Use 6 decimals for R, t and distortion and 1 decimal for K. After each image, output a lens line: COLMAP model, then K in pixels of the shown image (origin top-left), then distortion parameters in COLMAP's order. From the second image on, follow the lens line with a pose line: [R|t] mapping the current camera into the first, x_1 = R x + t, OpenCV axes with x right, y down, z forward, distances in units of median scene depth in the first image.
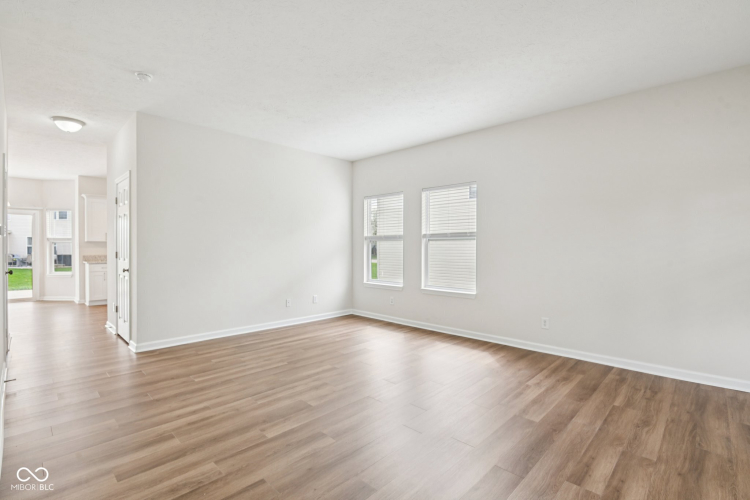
lens RADIAL K [[352.9, 0, 368.8], [0, 352.9, 251.7], [0, 0, 1]] dist [-0.022047, -0.000345]
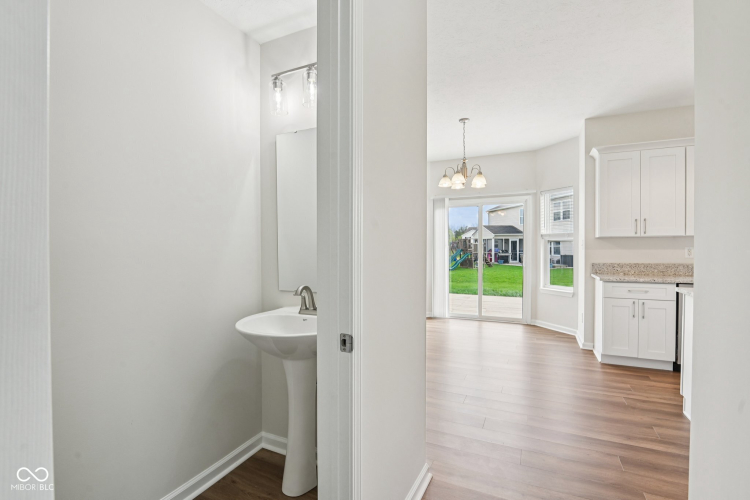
lens RADIAL K [[352.9, 0, 367.1], [0, 352.9, 252.2], [0, 0, 1]] dist [-0.022047, -0.000345]
pose [[0.320912, 0.010963, -0.947046, -0.420928], [-0.006875, 0.999934, 0.009246, -0.009675], [0.947084, 0.003544, 0.320966, 0.495080]]
